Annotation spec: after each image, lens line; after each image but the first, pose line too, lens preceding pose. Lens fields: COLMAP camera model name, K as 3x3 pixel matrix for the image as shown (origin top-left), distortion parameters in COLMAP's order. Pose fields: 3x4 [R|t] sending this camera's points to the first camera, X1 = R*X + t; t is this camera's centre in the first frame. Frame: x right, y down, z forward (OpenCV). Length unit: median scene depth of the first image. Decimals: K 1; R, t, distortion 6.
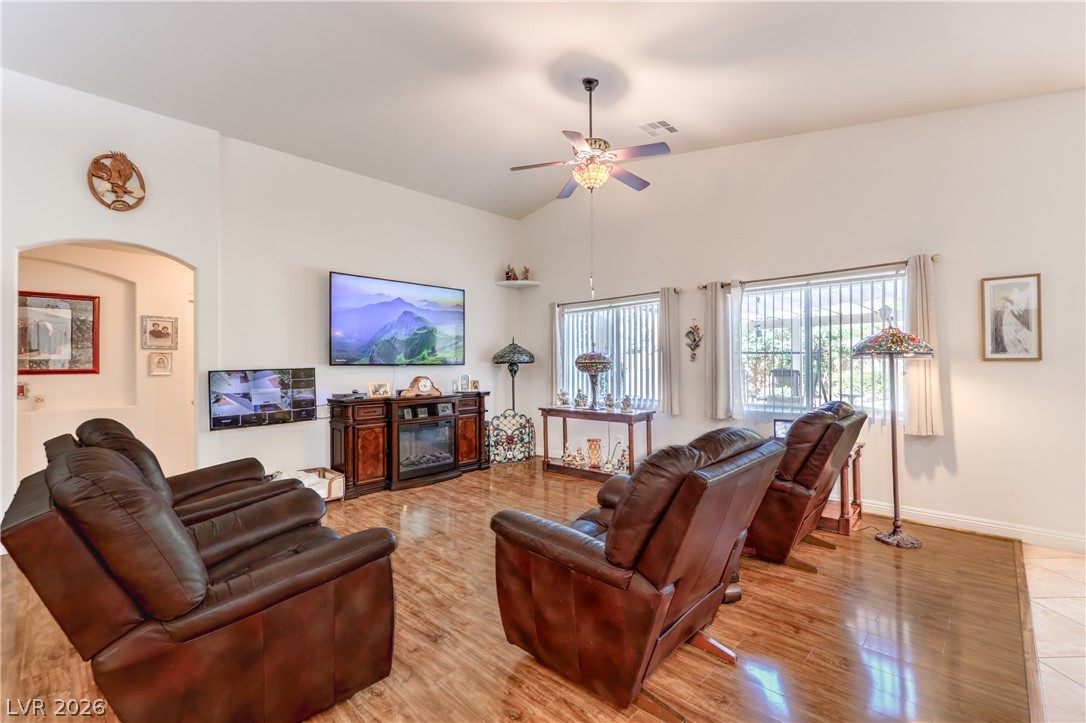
lens RADIAL K [[468.5, 0, 552.3], [0, 468.5, 364.2], [0, 0, 1]] dist [-0.001743, -0.000217]
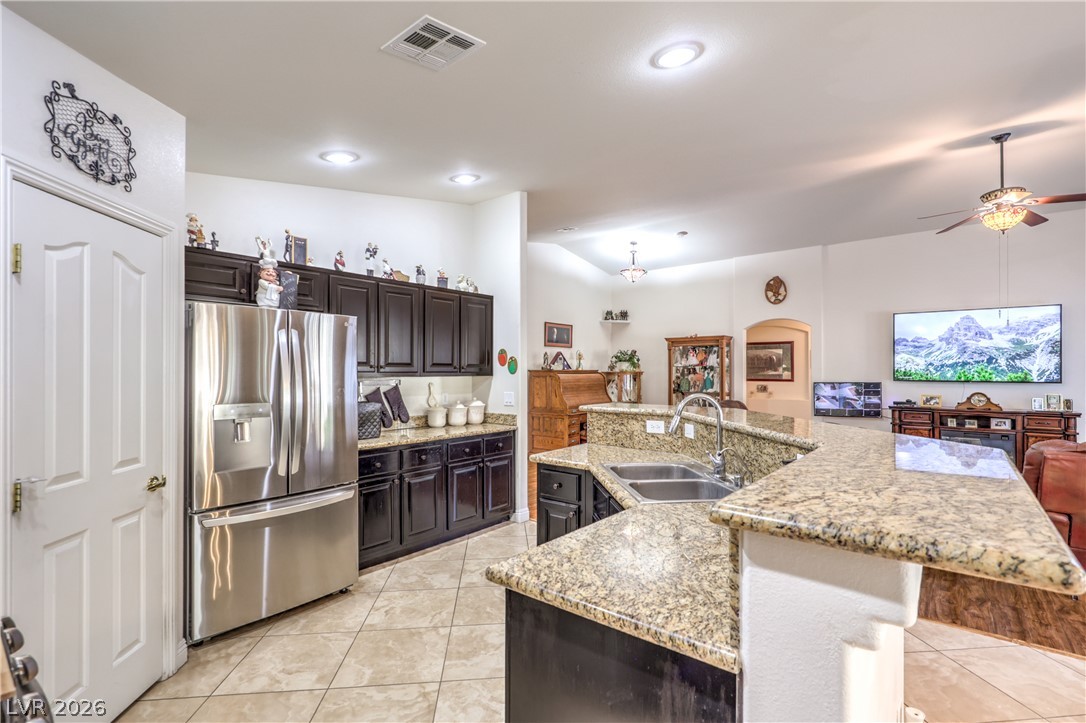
lens RADIAL K [[502.6, 0, 551.5], [0, 502.6, 362.0], [0, 0, 1]] dist [-0.004319, -0.000743]
pose [[0.068233, -0.010118, -0.997618, 0.976954], [-0.002746, 0.999943, -0.010330, -0.035734], [0.997666, 0.003444, 0.068201, -0.117646]]
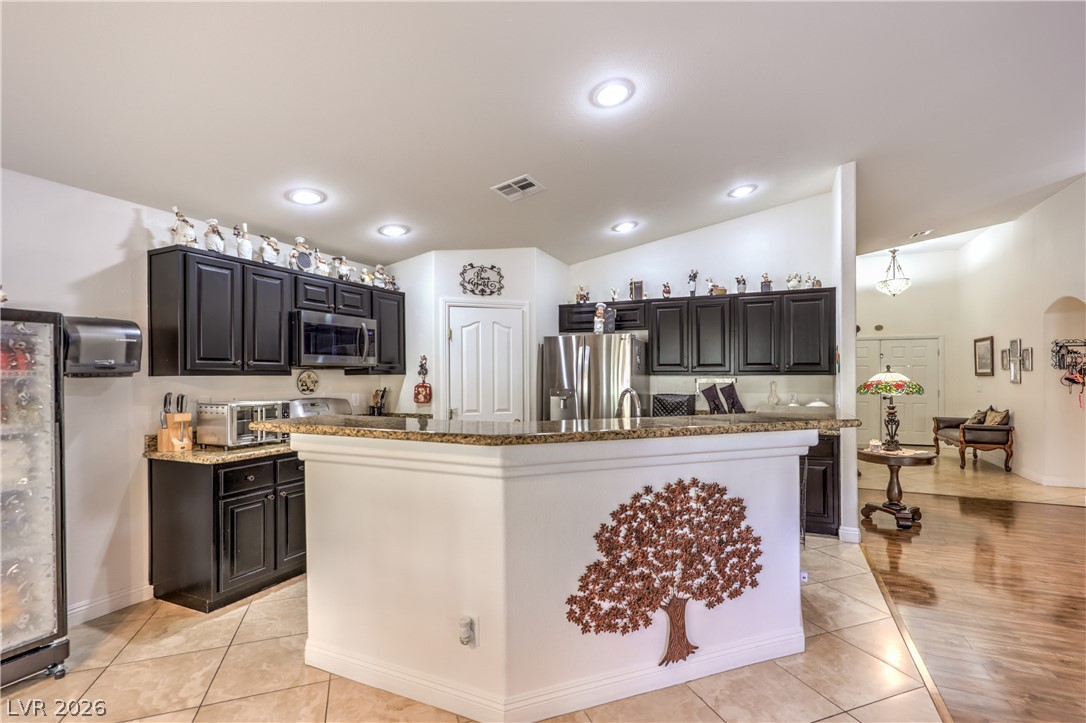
lens RADIAL K [[498.0, 0, 542.1], [0, 498.0, 376.4], [0, 0, 1]] dist [-0.000630, -0.000257]
pose [[-0.949442, 0.011447, -0.313733, 0.750845], [0.008998, 0.999917, 0.009254, -0.028979], [0.313813, 0.005963, -0.949466, 0.565039]]
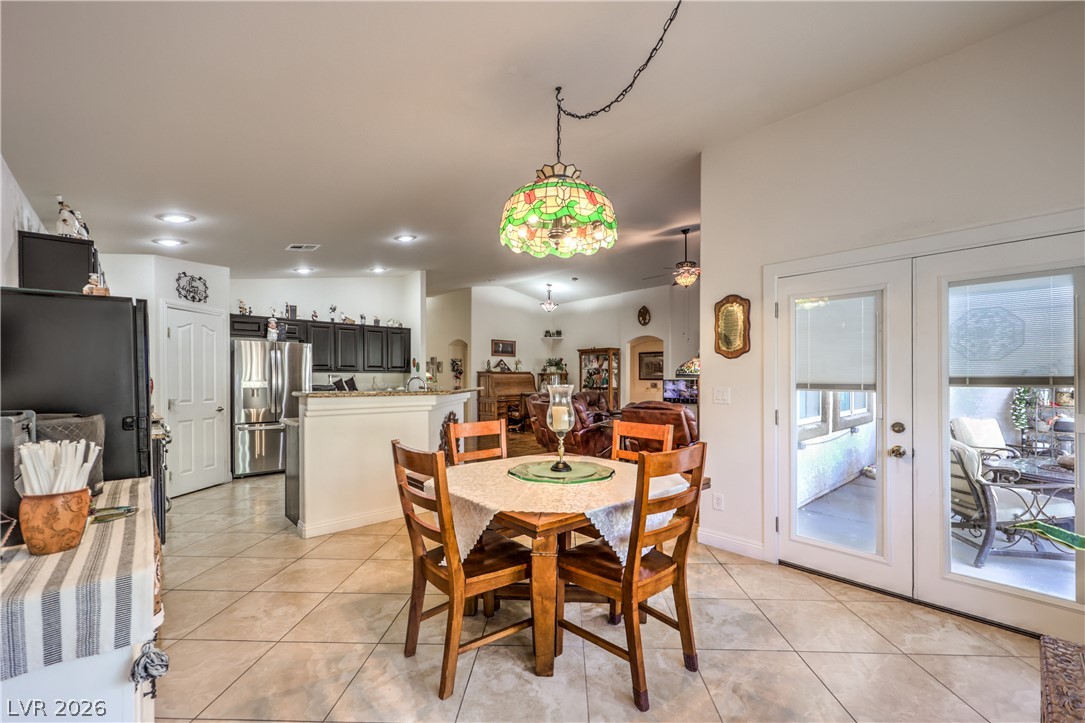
lens RADIAL K [[449.1, 0, 550.2], [0, 449.1, 373.1], [0, 0, 1]] dist [-0.001308, 0.000173]
pose [[-0.068190, -0.000955, -0.997672, 1.570567], [-0.002123, 0.999997, -0.000812, -0.016750], [0.997670, 0.002063, -0.068192, 0.475607]]
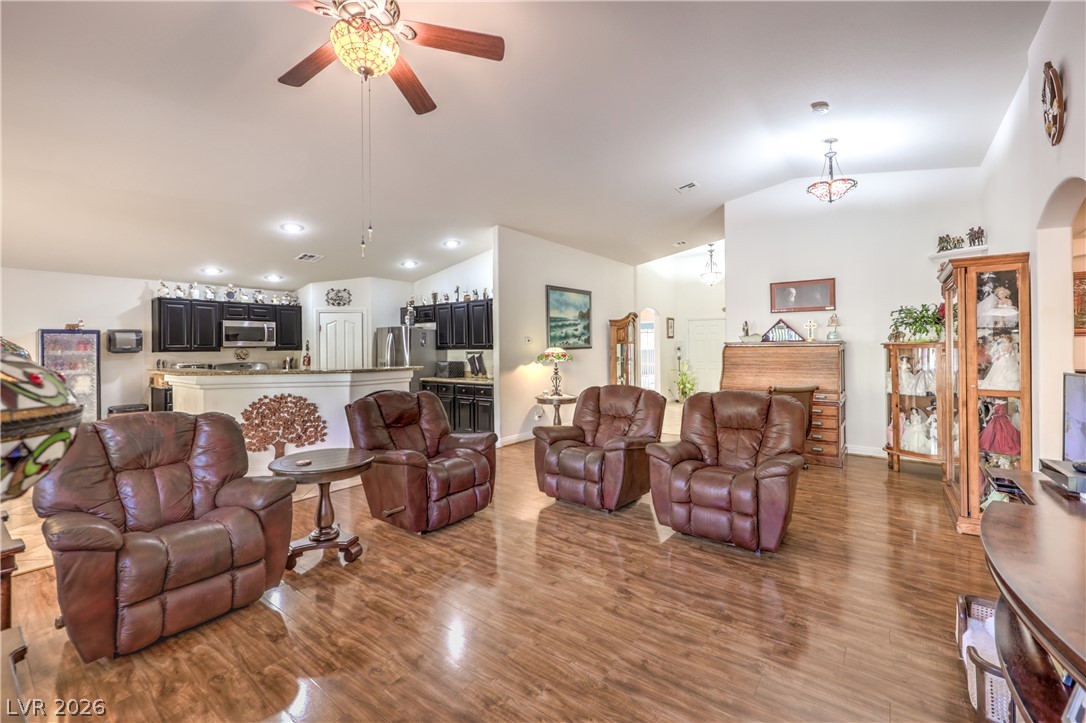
lens RADIAL K [[453.8, 0, 537.5], [0, 453.8, 345.0], [0, 0, 1]] dist [-0.000179, 0.000068]
pose [[-0.996390, 0.018162, -0.082934, -0.061323], [0.018262, 0.999833, -0.000444, -0.028898], [0.082912, -0.001957, -0.996555, 1.298037]]
